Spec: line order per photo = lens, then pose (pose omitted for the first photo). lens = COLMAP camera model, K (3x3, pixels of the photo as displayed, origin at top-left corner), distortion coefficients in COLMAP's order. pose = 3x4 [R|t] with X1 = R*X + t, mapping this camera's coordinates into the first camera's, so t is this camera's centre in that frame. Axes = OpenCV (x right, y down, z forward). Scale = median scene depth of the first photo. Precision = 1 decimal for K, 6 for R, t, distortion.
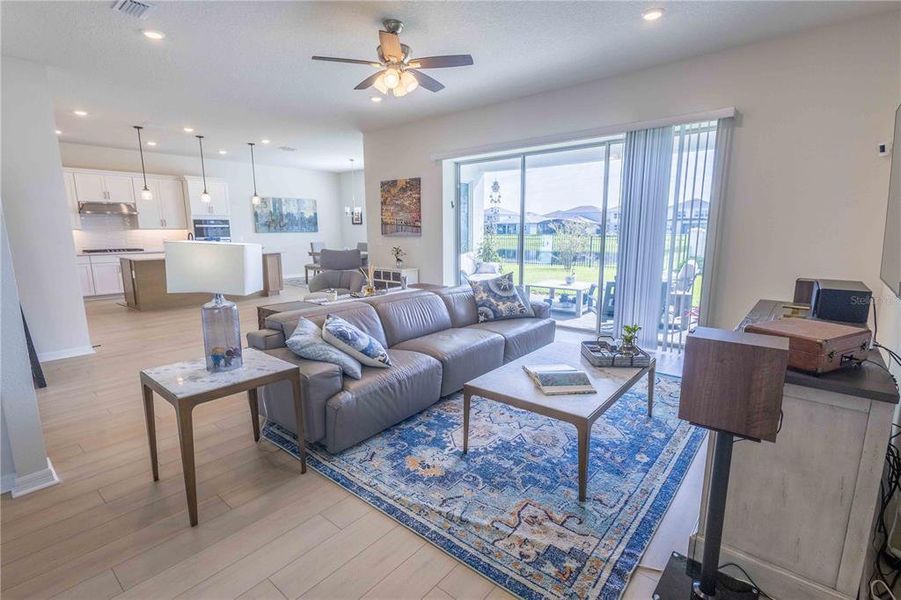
lens RADIAL K [[416.7, 0, 456.9], [0, 416.7, 300.4], [0, 0, 1]] dist [0.001077, 0.000067]
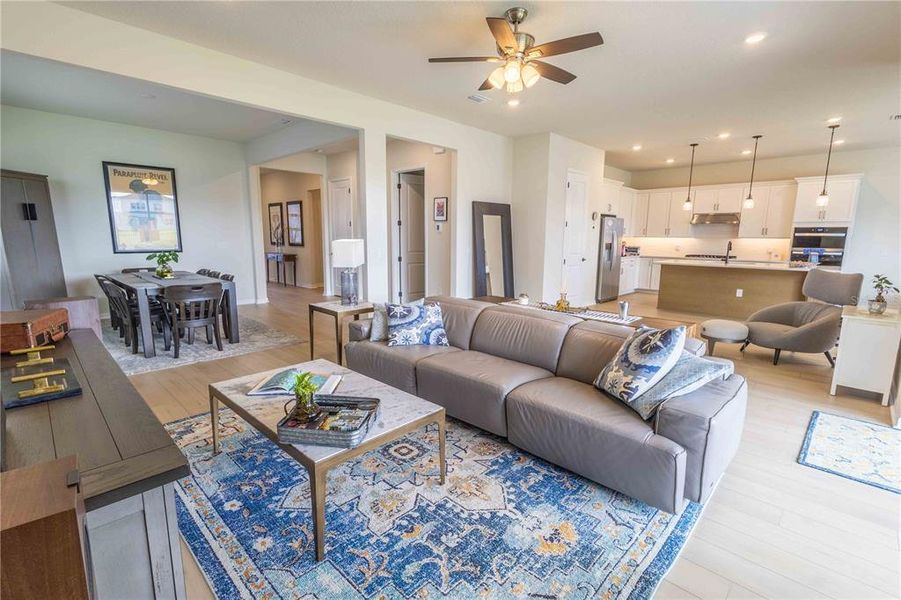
lens RADIAL K [[416.7, 0, 456.1], [0, 416.7, 301.4], [0, 0, 1]] dist [0.001077, 0.000067]
pose [[-0.065707, 0.158754, -0.985129, 0.905978], [-0.178897, 0.969392, 0.168150, -0.187484], [0.981671, 0.187285, -0.035295, 1.071992]]
